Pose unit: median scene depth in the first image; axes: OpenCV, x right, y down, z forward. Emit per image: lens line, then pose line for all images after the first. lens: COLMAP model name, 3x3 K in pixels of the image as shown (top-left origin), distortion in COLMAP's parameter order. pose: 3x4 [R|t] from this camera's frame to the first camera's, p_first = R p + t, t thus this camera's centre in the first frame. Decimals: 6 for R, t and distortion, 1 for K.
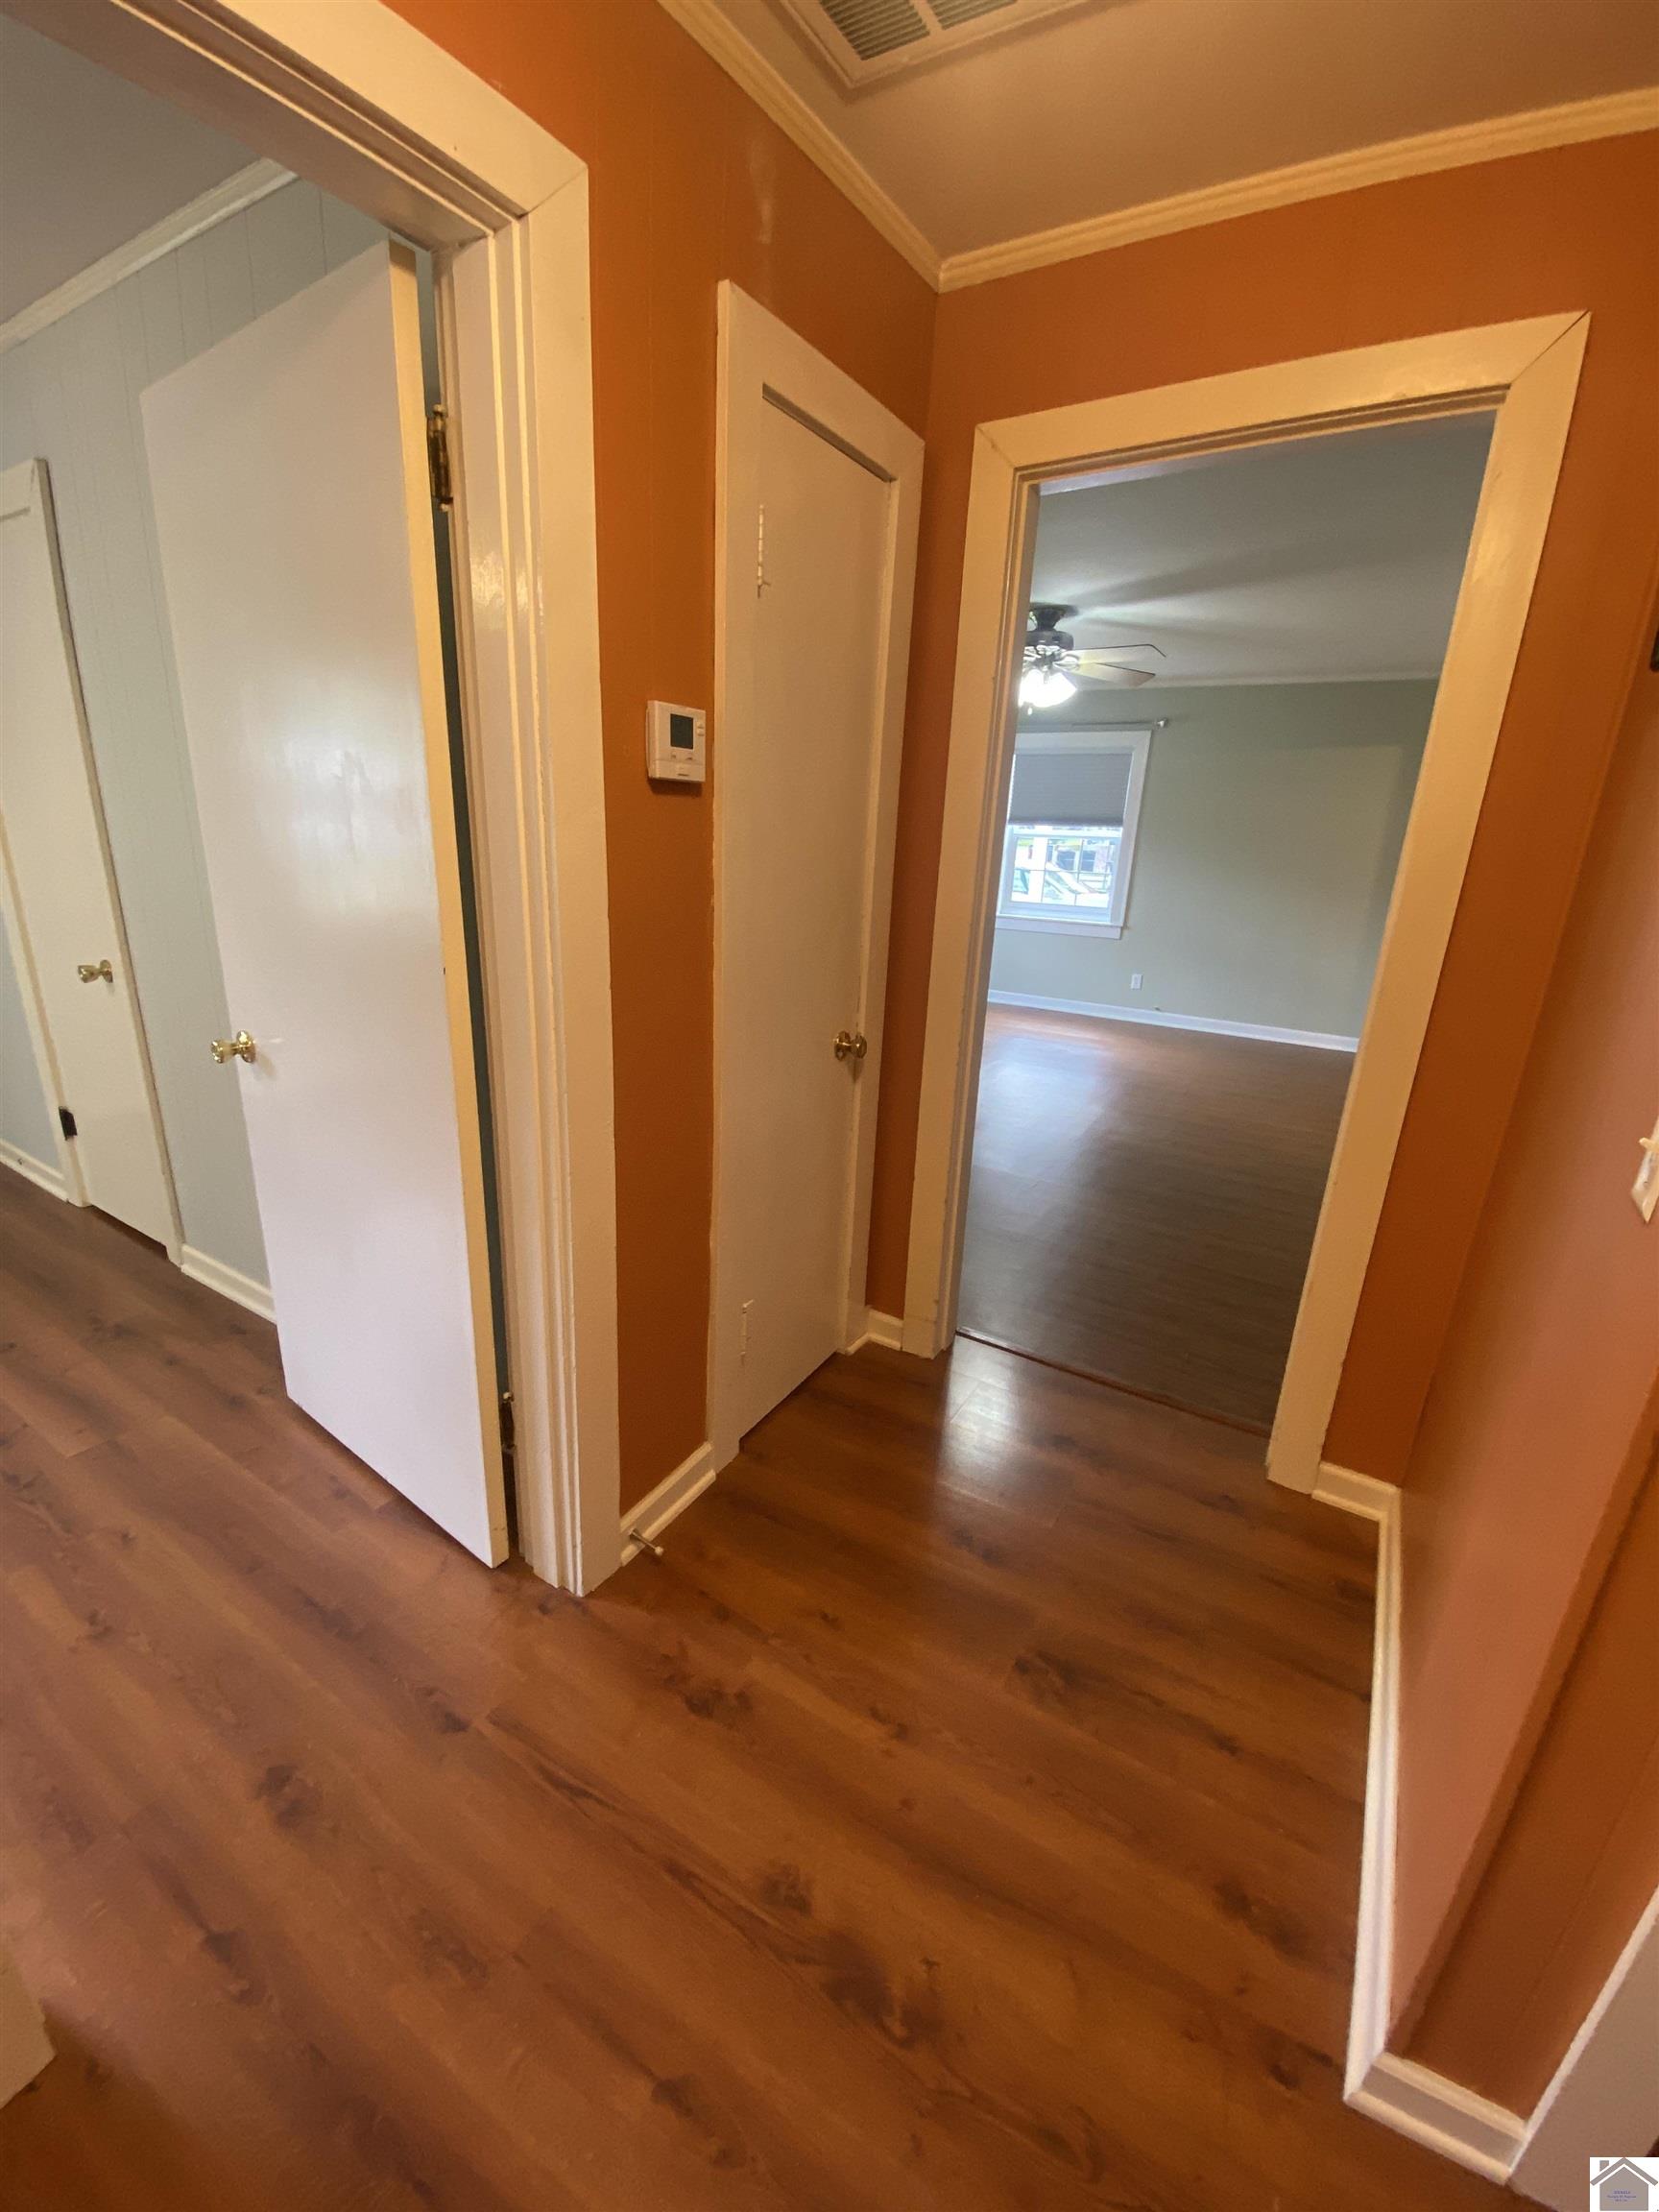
lens RADIAL K [[903.8, 0, 853.7], [0, 903.8, 1108.4], [0, 0, 1]] dist [0.022600, -0.021200]
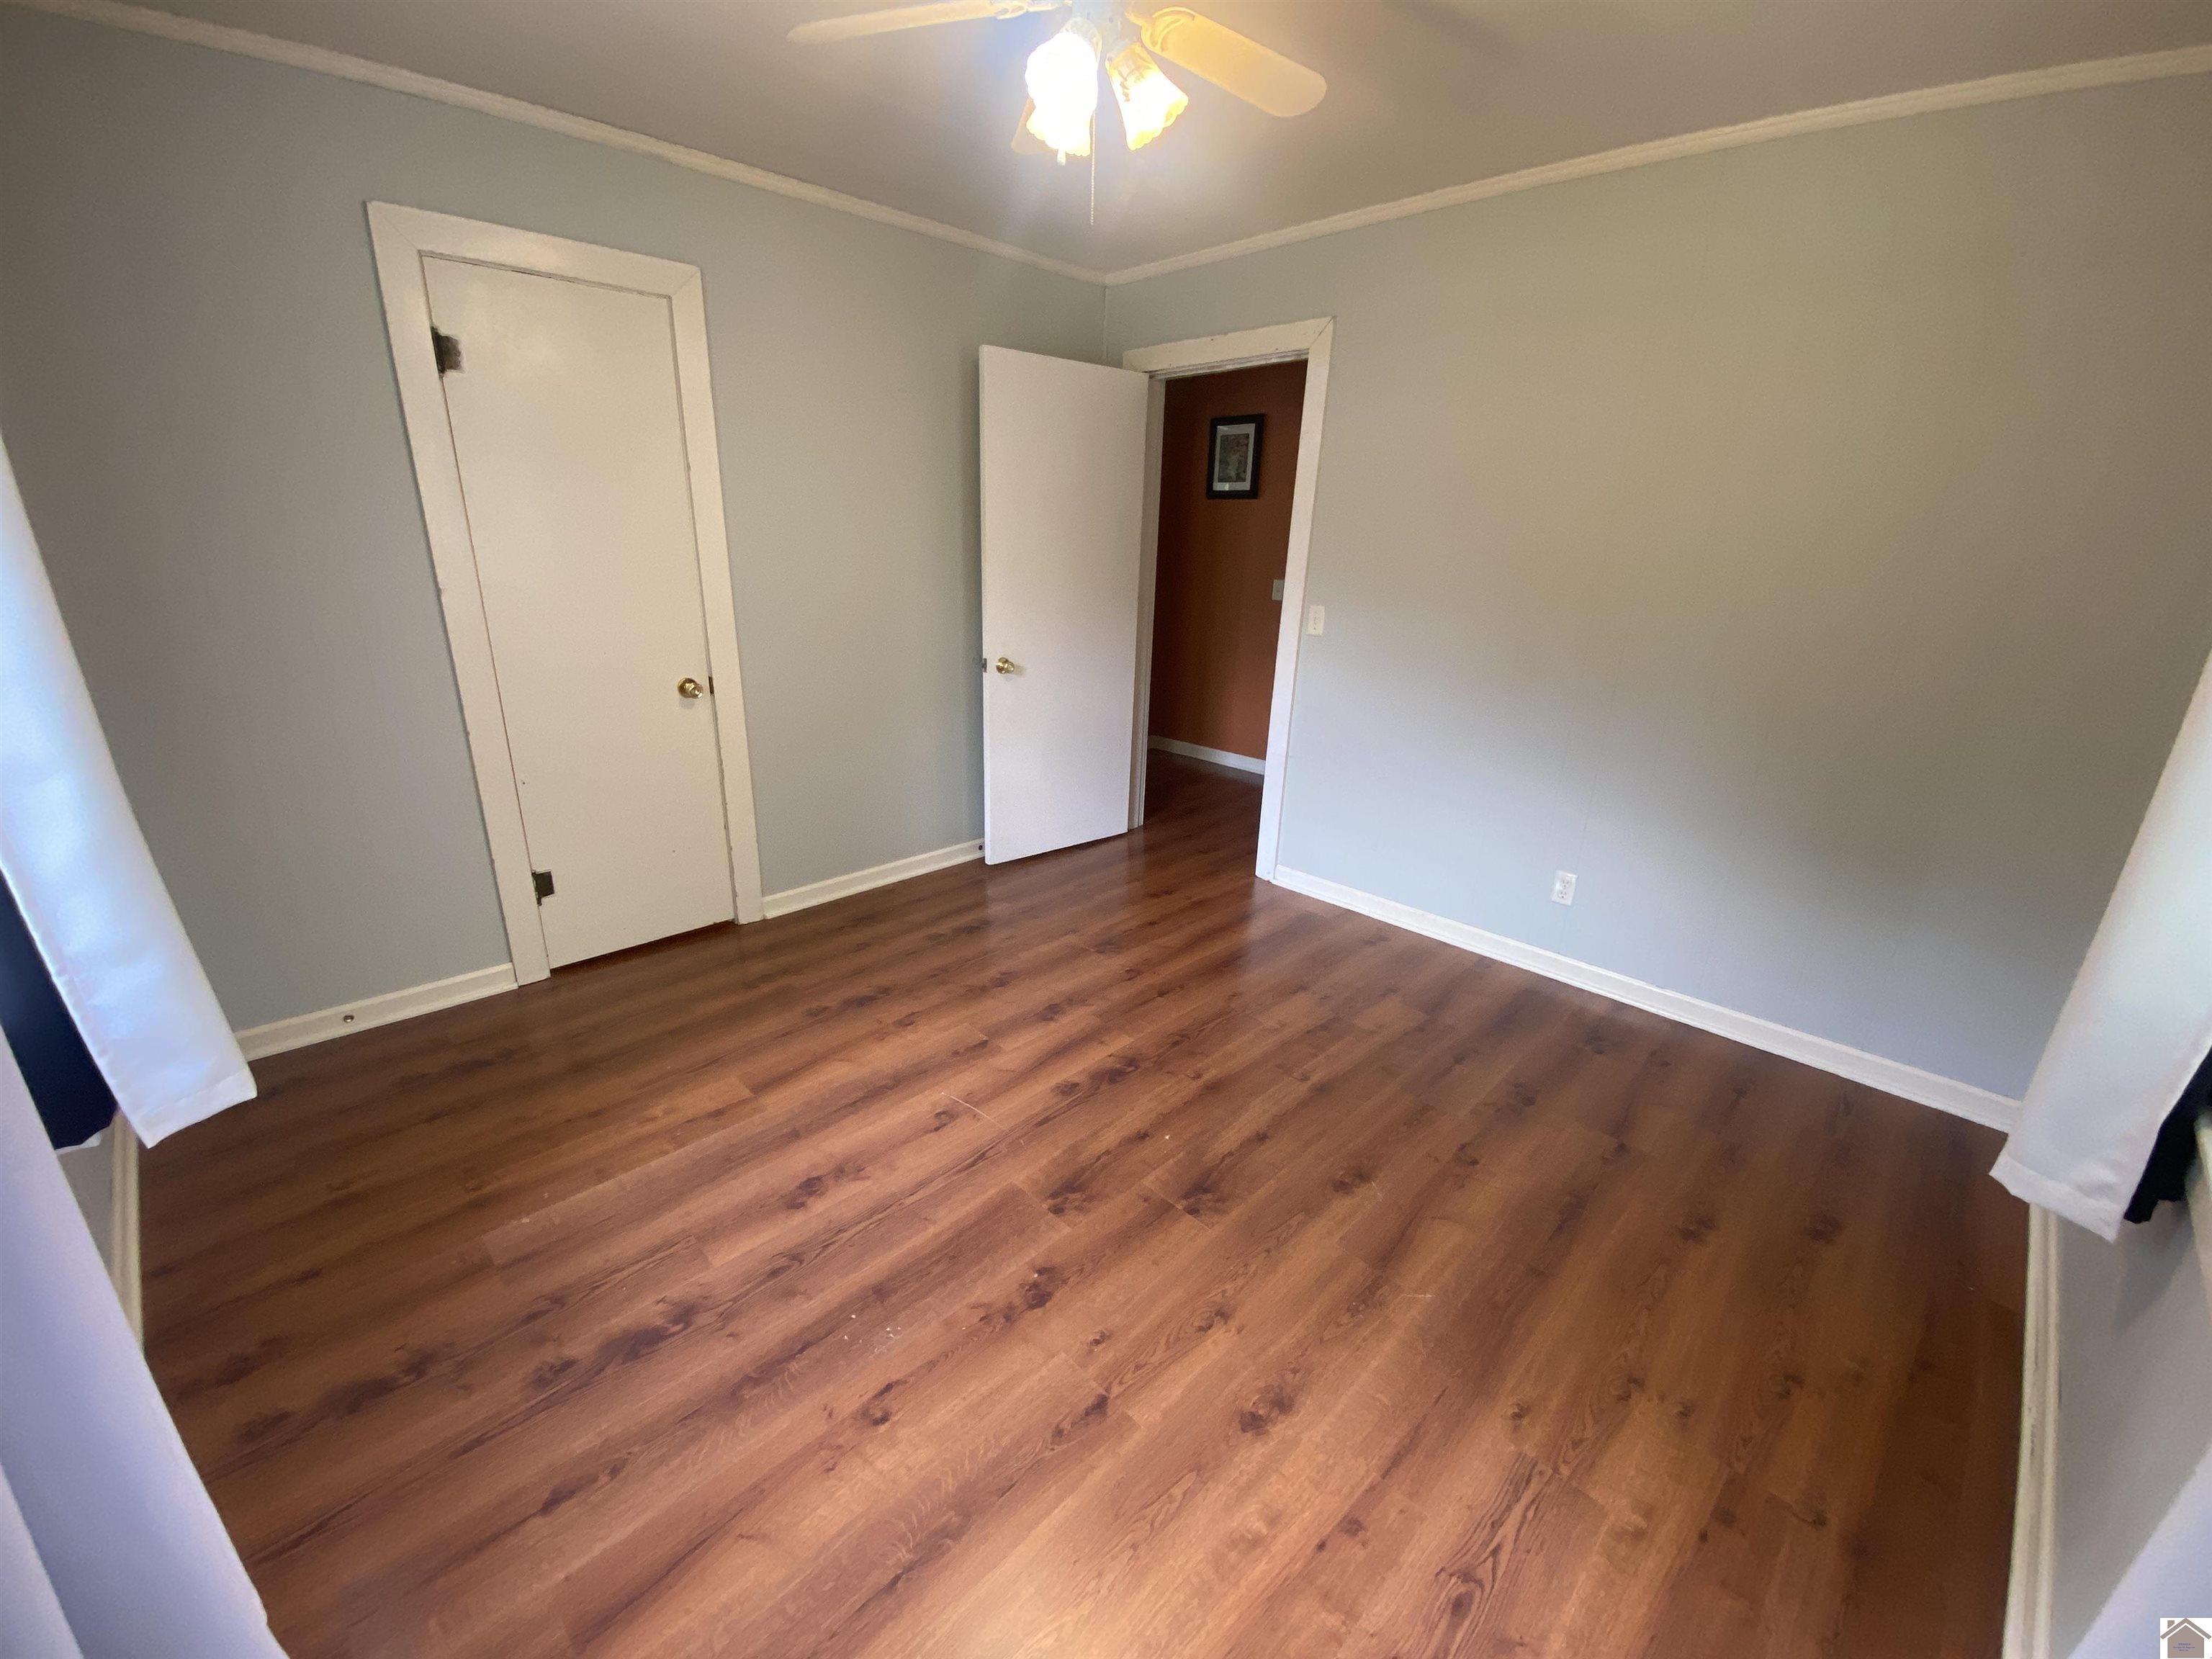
lens RADIAL K [[901.7, 0, 1104.1], [0, 901.7, 827.2], [0, 0, 1]] dist [0.028615, -0.020835]
pose [[0.239040, -0.348862, 0.906176, -2.322290], [0.269040, 0.920489, 0.283402, -0.227182], [-0.932994, 0.176053, 0.313891, 0.202671]]
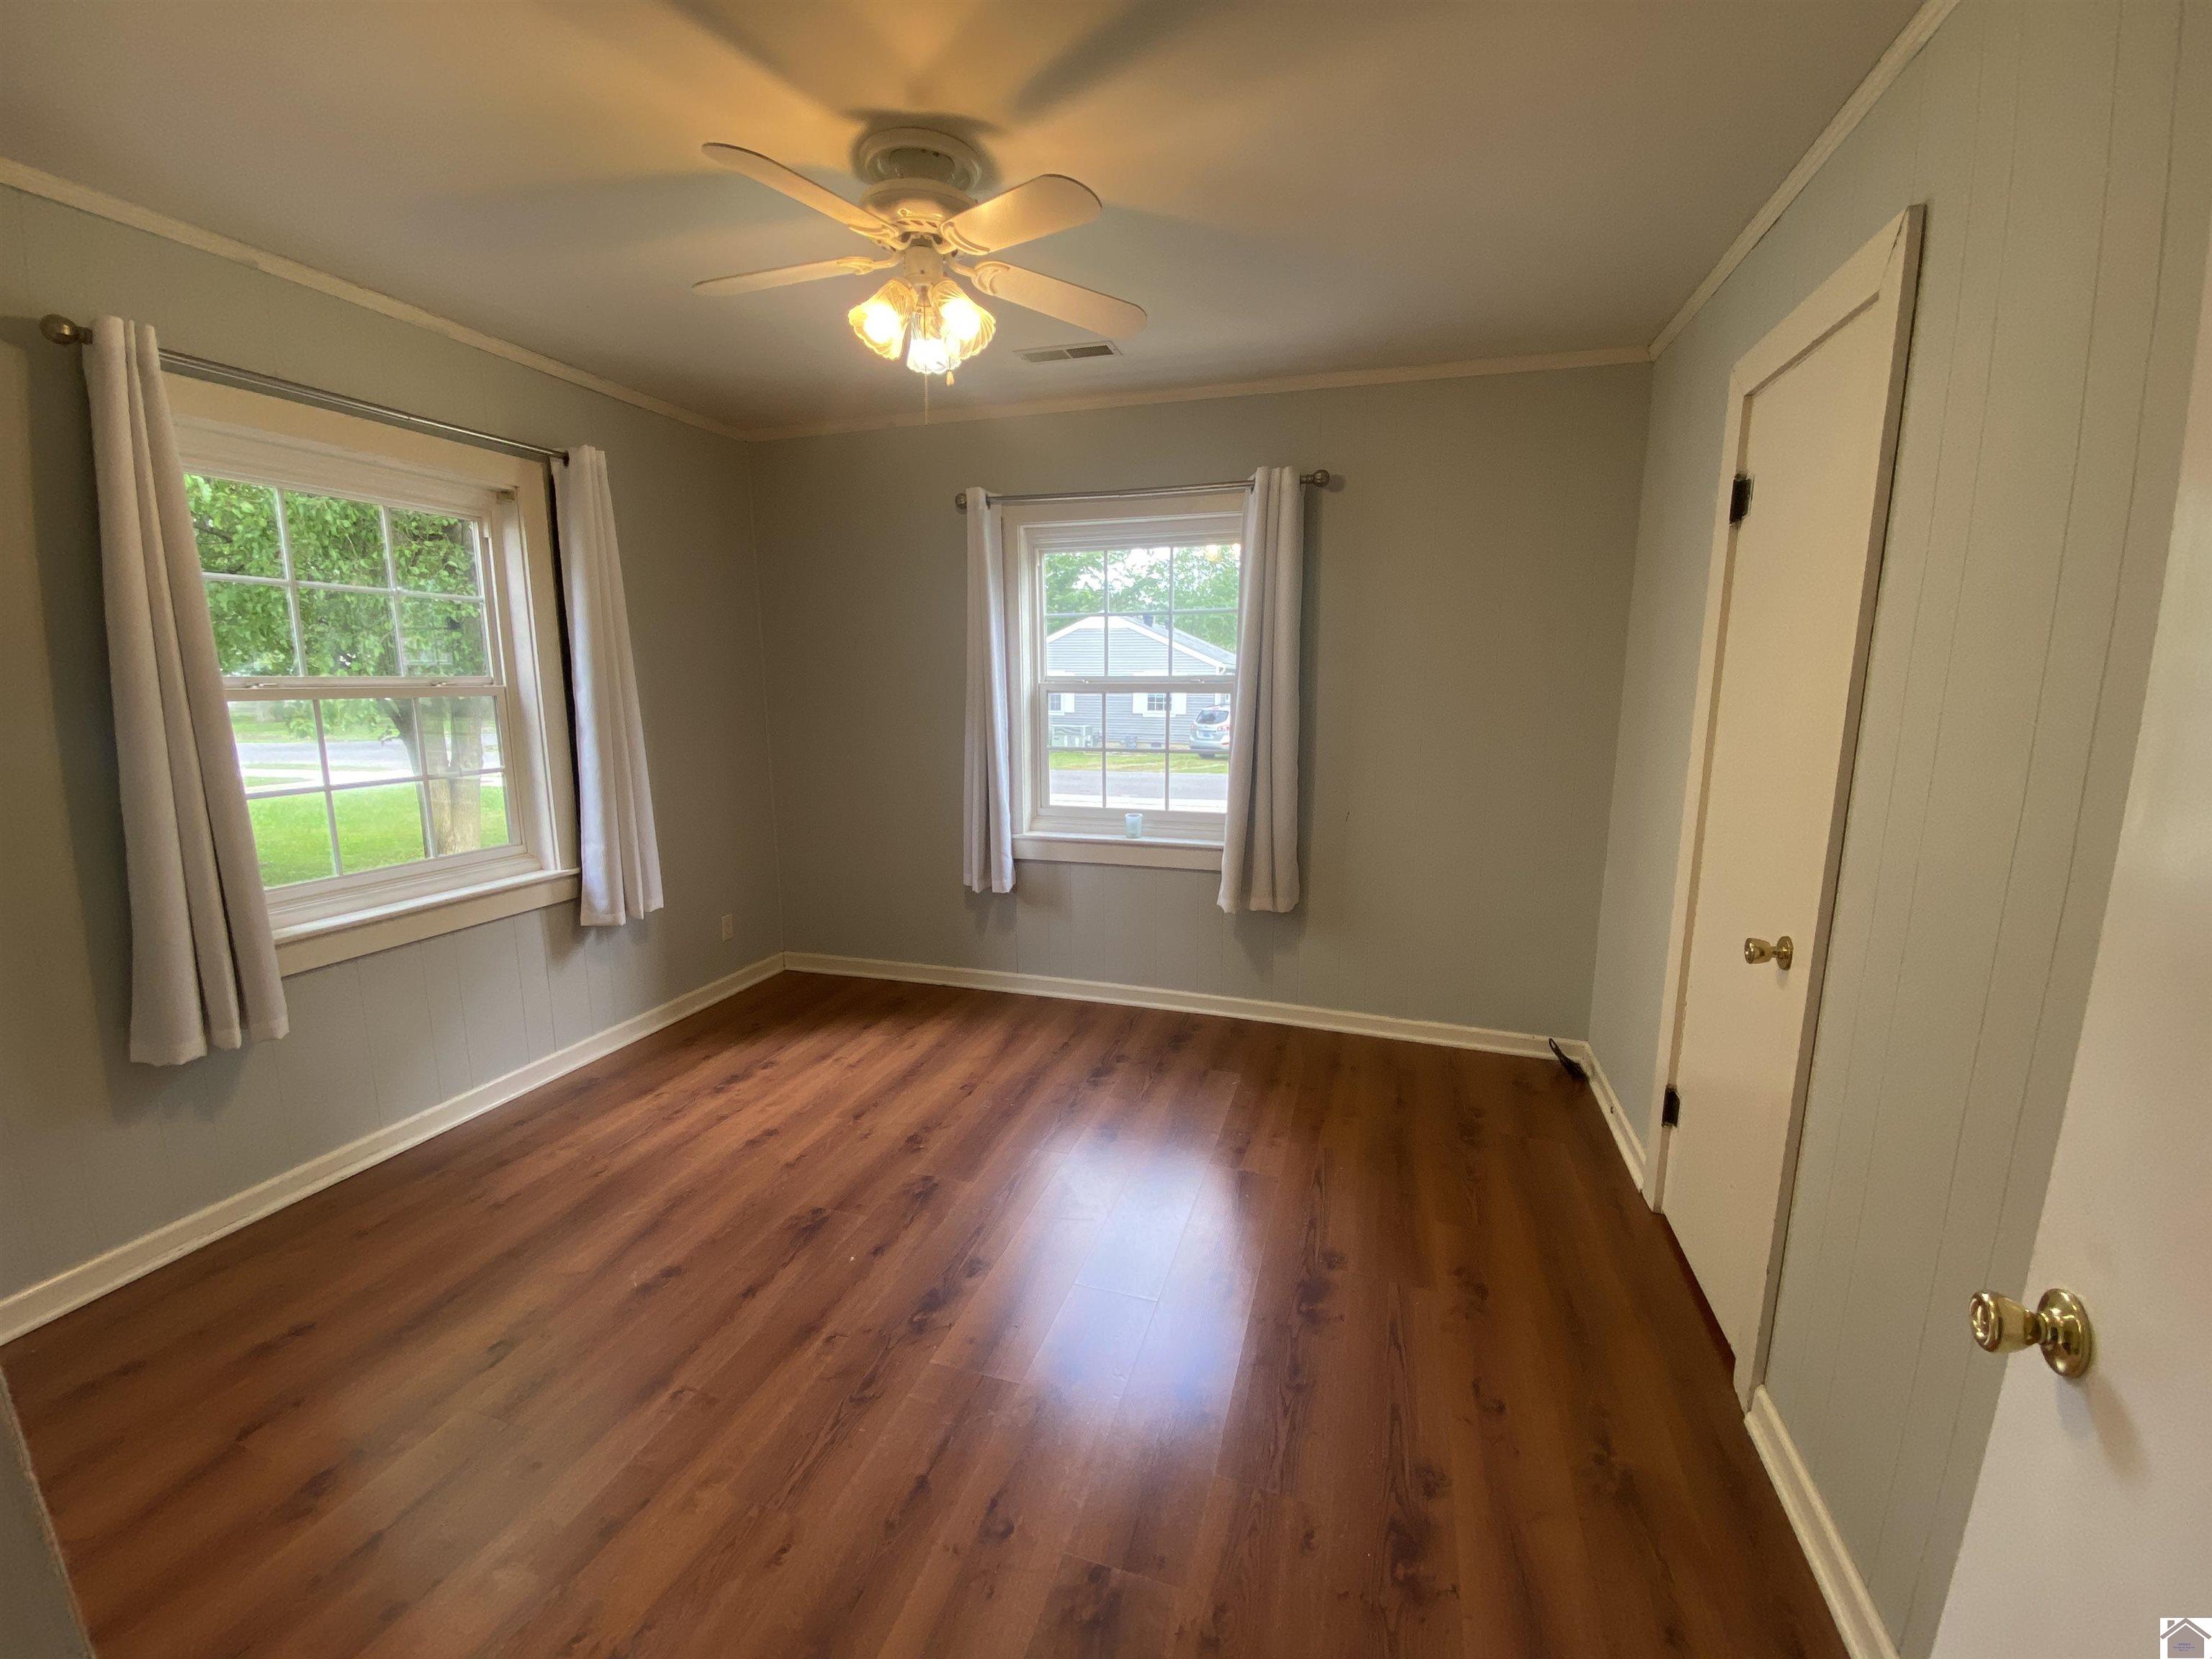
lens RADIAL K [[883.8, 0, 1072.6], [0, 883.8, 821.6], [0, 0, 1]] dist [0.001496, -0.012752]
pose [[0.205466, 0.109189, -0.972554, -0.387773], [-0.283208, 0.957871, 0.047709, -0.162590], [0.936791, 0.265632, 0.227733, 0.416449]]
